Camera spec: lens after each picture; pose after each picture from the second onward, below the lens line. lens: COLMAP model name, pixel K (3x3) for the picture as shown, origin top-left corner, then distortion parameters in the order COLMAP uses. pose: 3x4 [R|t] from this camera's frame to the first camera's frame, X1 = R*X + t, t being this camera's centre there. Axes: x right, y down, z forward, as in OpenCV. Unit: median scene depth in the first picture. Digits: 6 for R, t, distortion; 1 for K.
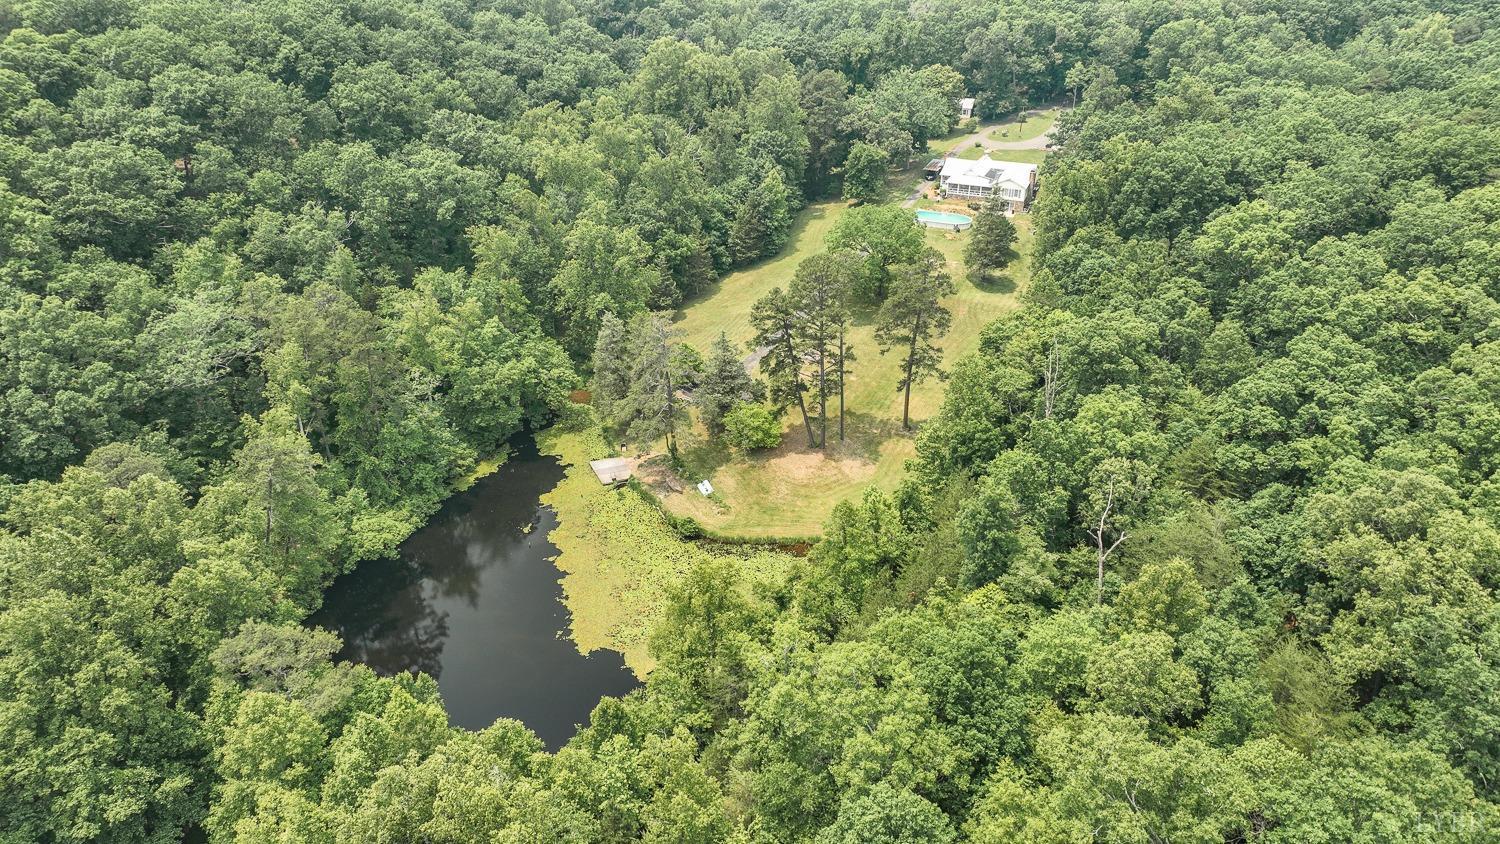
lens RADIAL K [[1053.5, 0, 750.0], [0, 1053.5, 422.0], [0, 0, 1]] dist [0.008156, -0.001087]
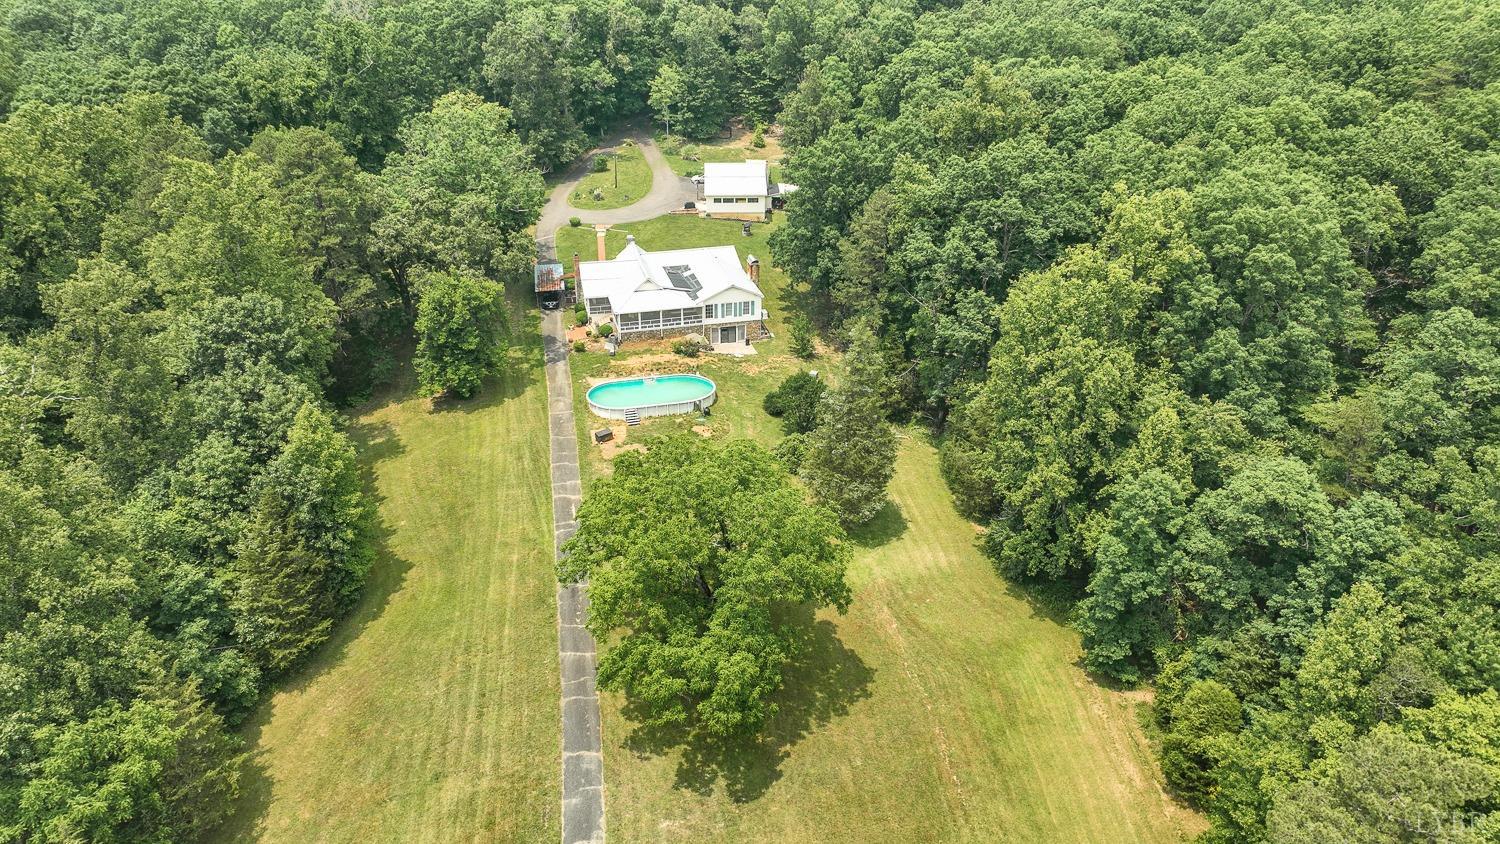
lens RADIAL K [[1053.5, 0, 750.0], [0, 1053.5, 422.0], [0, 0, 1]] dist [0.008156, -0.001087]
pose [[0.798480, -0.273345, 0.536388, -0.066302], [0.282597, 0.956899, 0.066958, -0.260601], [-0.531572, 0.098117, 0.841311, 0.731909]]
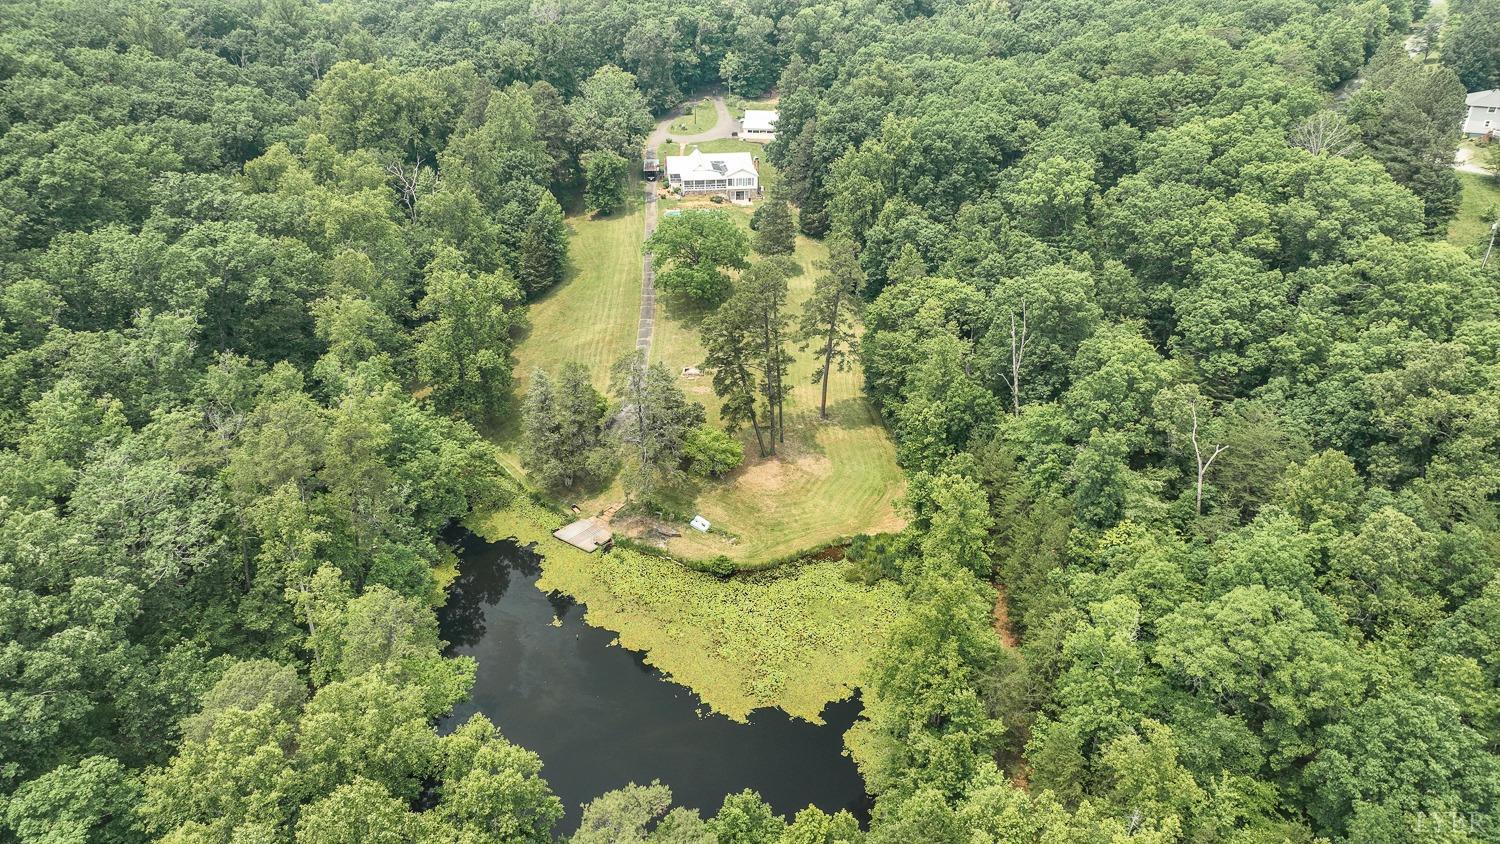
lens RADIAL K [[1053.5, 0, 750.0], [0, 1053.5, 422.0], [0, 0, 1]] dist [0.008156, -0.001087]
pose [[0.866036, -0.234194, 0.441741, -0.349089], [0.232149, 0.970854, 0.059581, -0.063621], [-0.442820, 0.050950, 0.895162, 0.103446]]
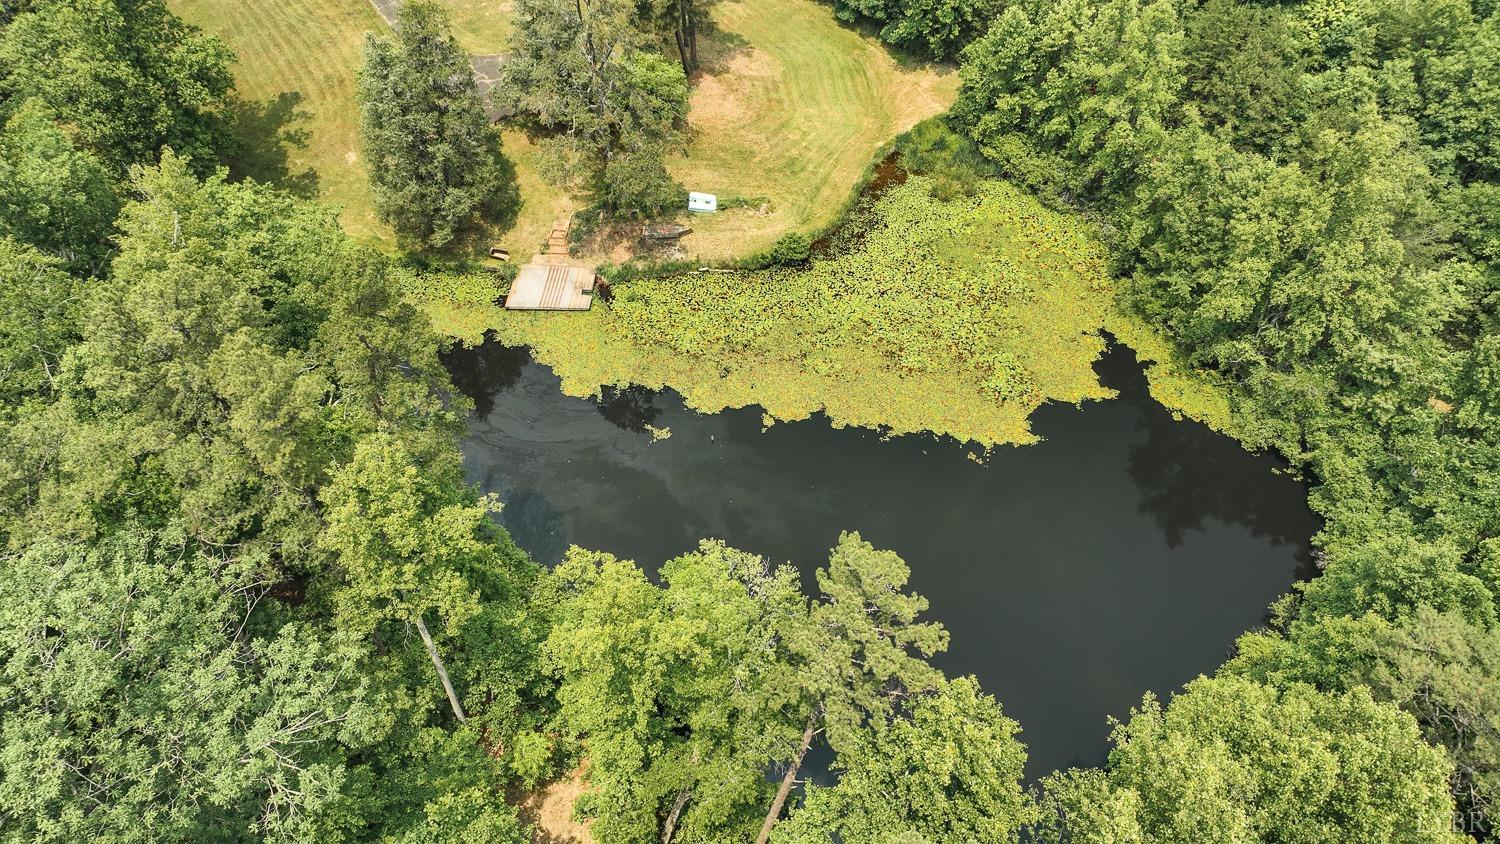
lens RADIAL K [[1053.5, 0, 750.0], [0, 1053.5, 422.0], [0, 0, 1]] dist [0.008156, -0.001087]
pose [[0.424473, -0.694583, 0.580842, -0.417399], [0.421181, 0.719341, 0.552409, -0.152803], [-0.801517, 0.010156, 0.597886, 0.523429]]
